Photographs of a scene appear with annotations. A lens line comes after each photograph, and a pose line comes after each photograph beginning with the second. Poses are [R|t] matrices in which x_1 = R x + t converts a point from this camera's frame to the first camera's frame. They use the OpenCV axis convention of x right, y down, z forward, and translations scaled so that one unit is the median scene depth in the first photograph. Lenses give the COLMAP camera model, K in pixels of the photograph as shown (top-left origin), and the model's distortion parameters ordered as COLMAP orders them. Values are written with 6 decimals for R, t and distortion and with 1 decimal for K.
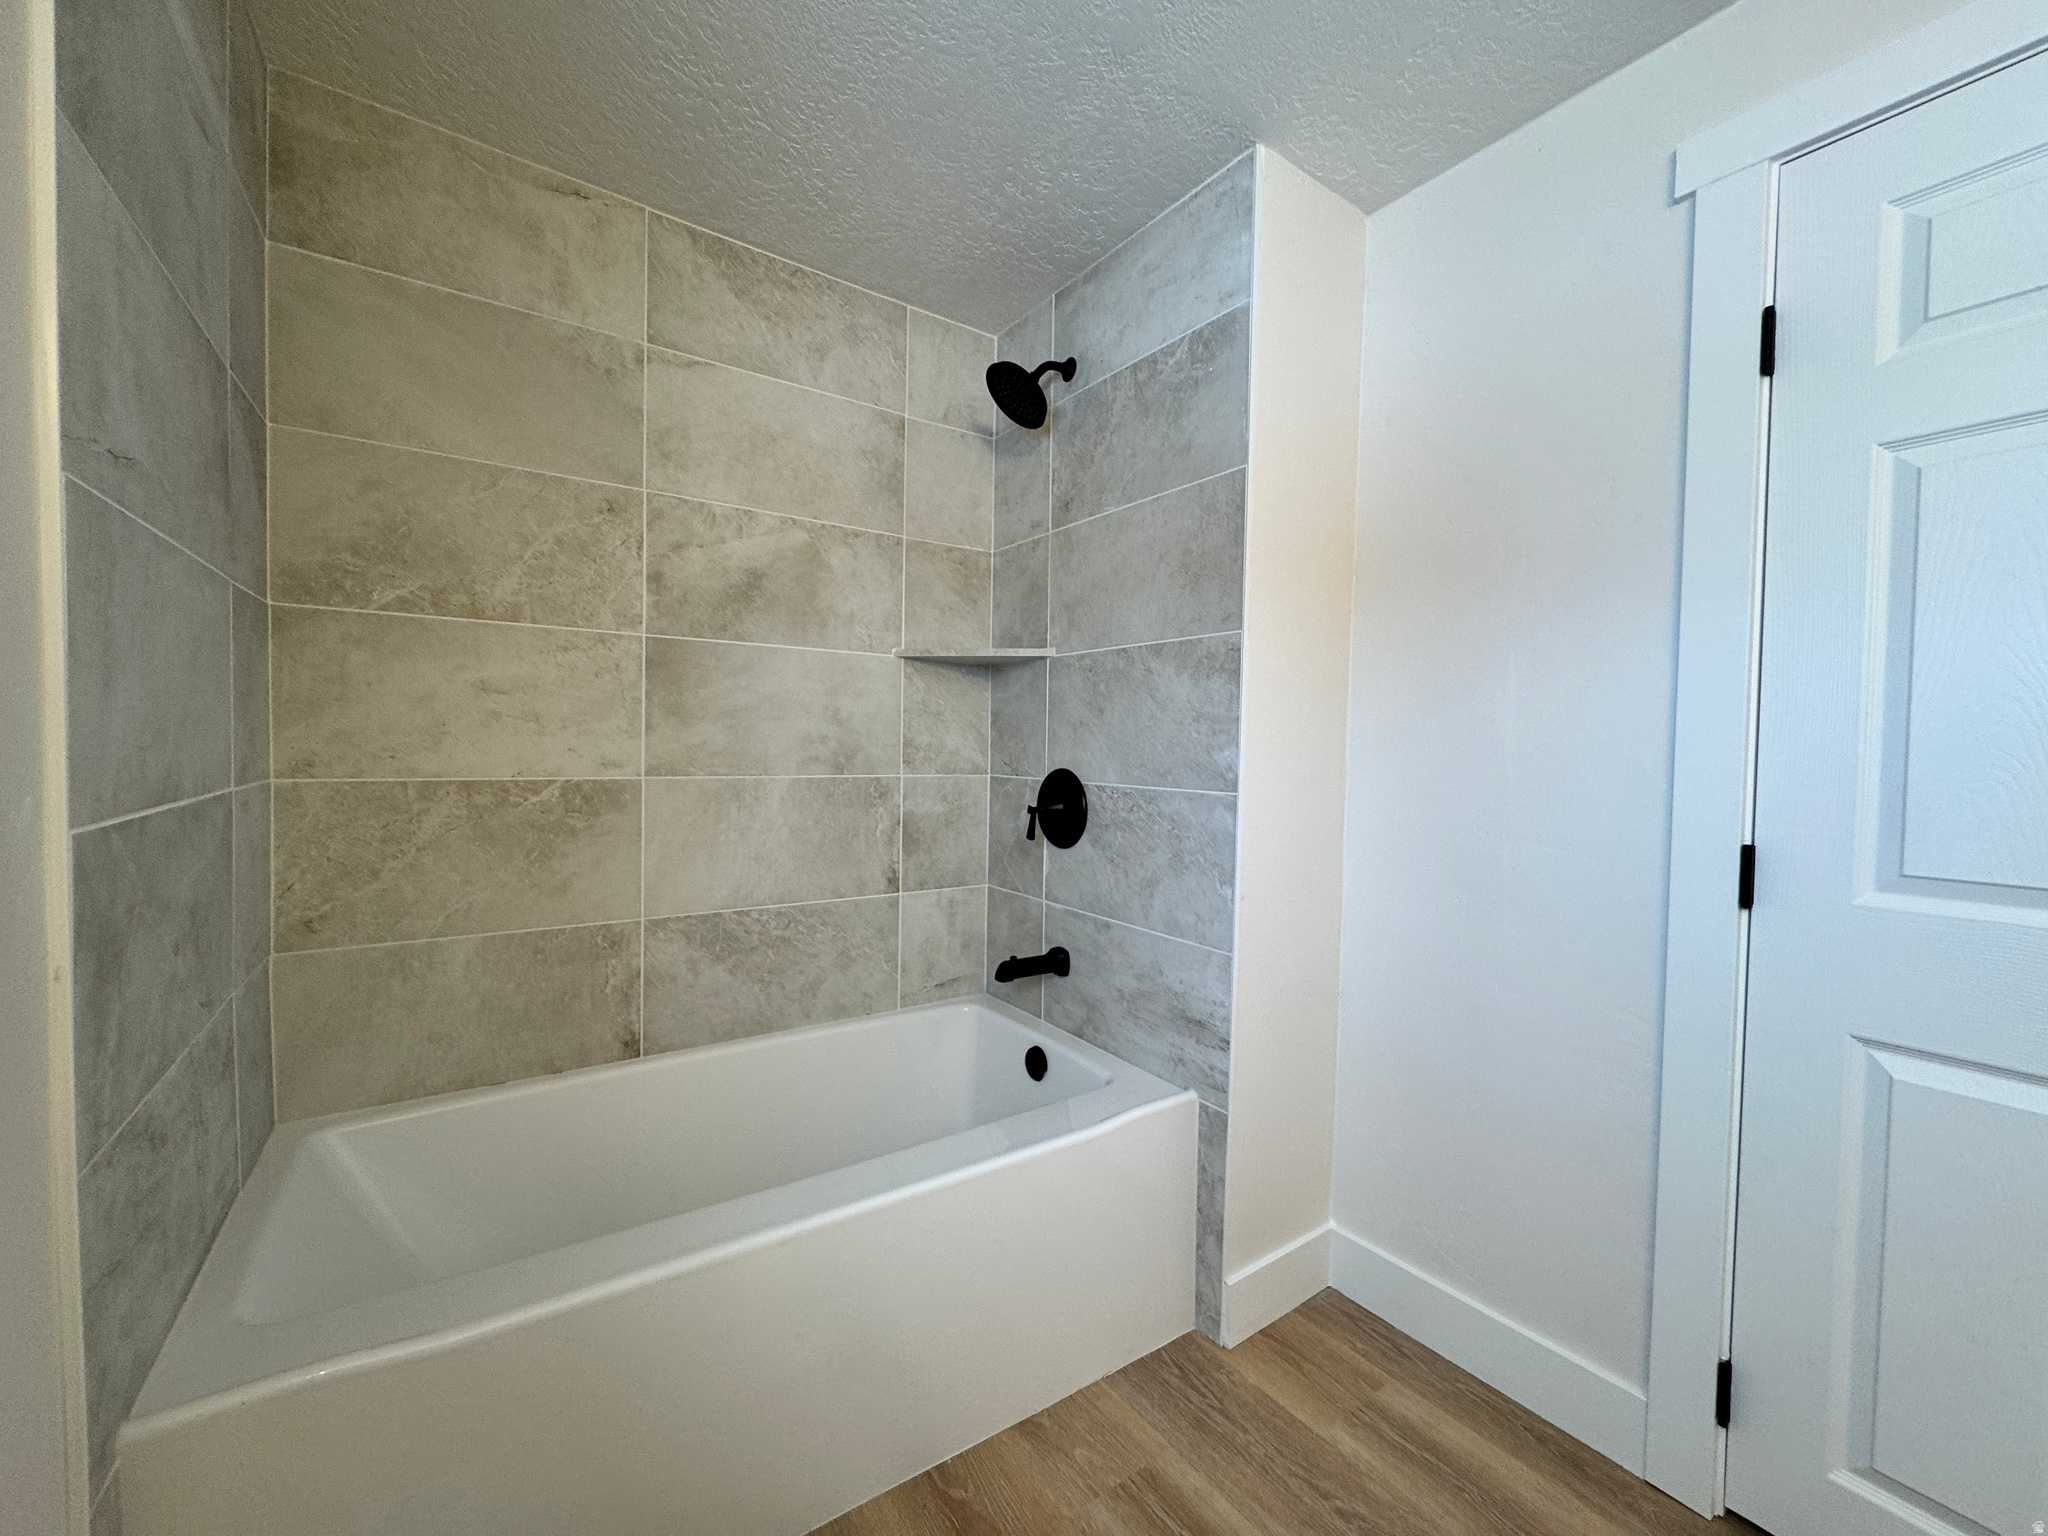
lens RADIAL K [[811.4, 0, 1024.0], [0, 811.4, 768.0], [0, 0, 1]] dist [-0.004930, 0.000152]
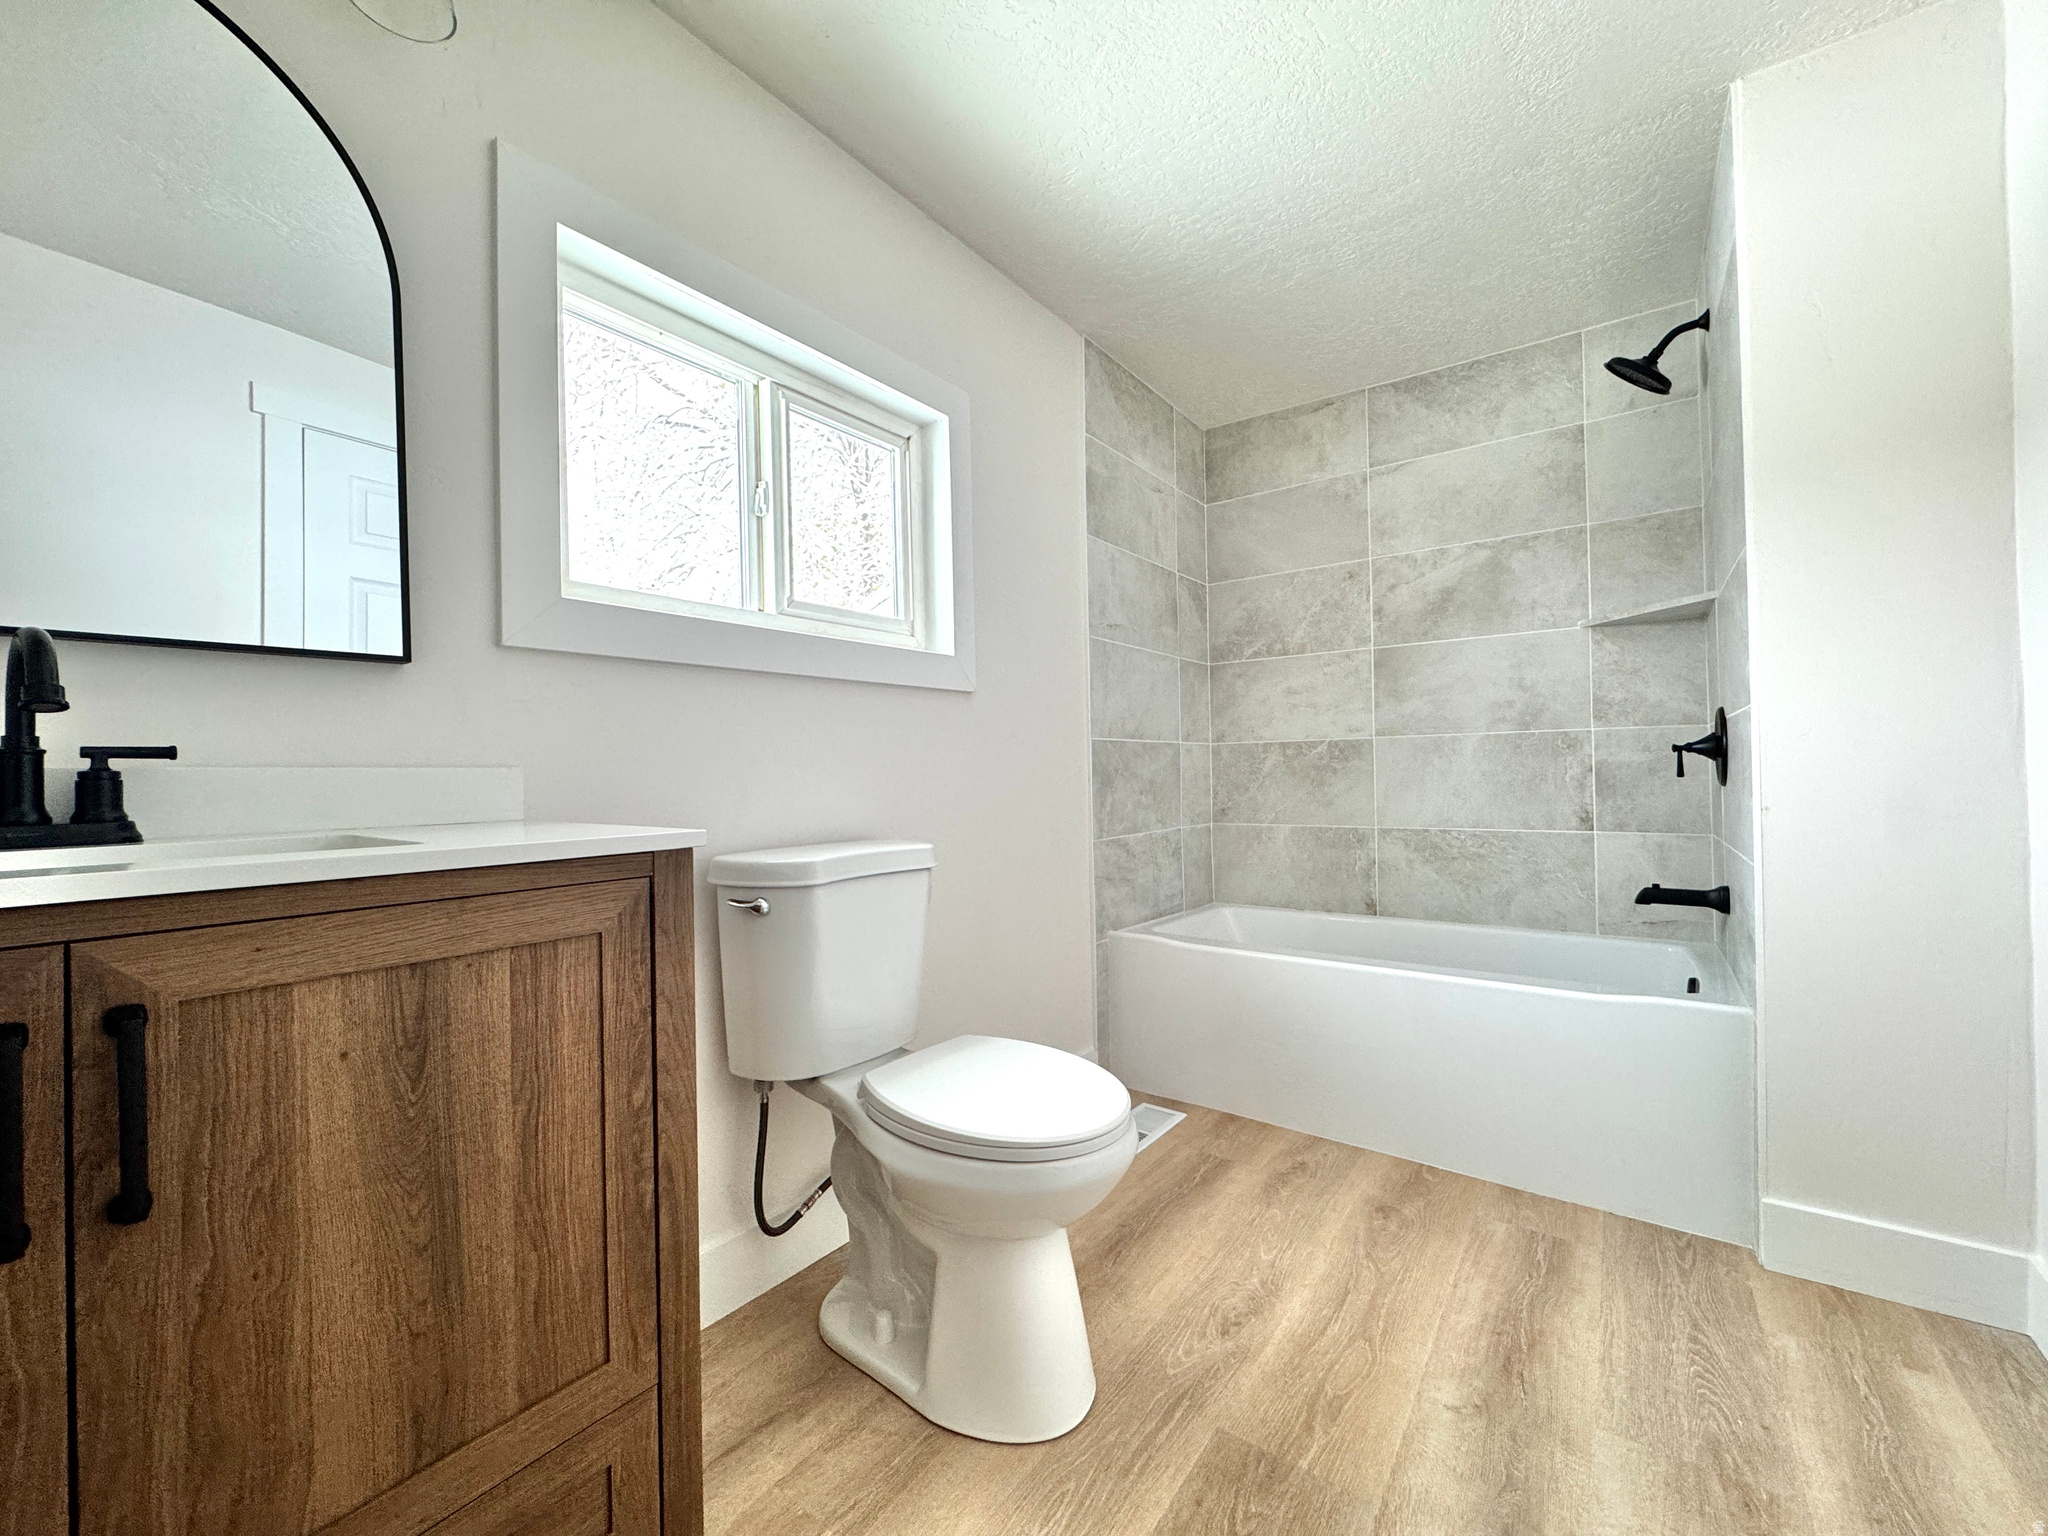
lens RADIAL K [[811.4, 0, 1024.0], [0, 811.4, 768.0], [0, 0, 1]] dist [-0.004930, 0.000152]
pose [[0.322228, -0.033720, -0.946061, 0.781624], [-0.006848, 0.999256, -0.037949, 0.131876], [0.946637, 0.018707, 0.321757, -0.154210]]
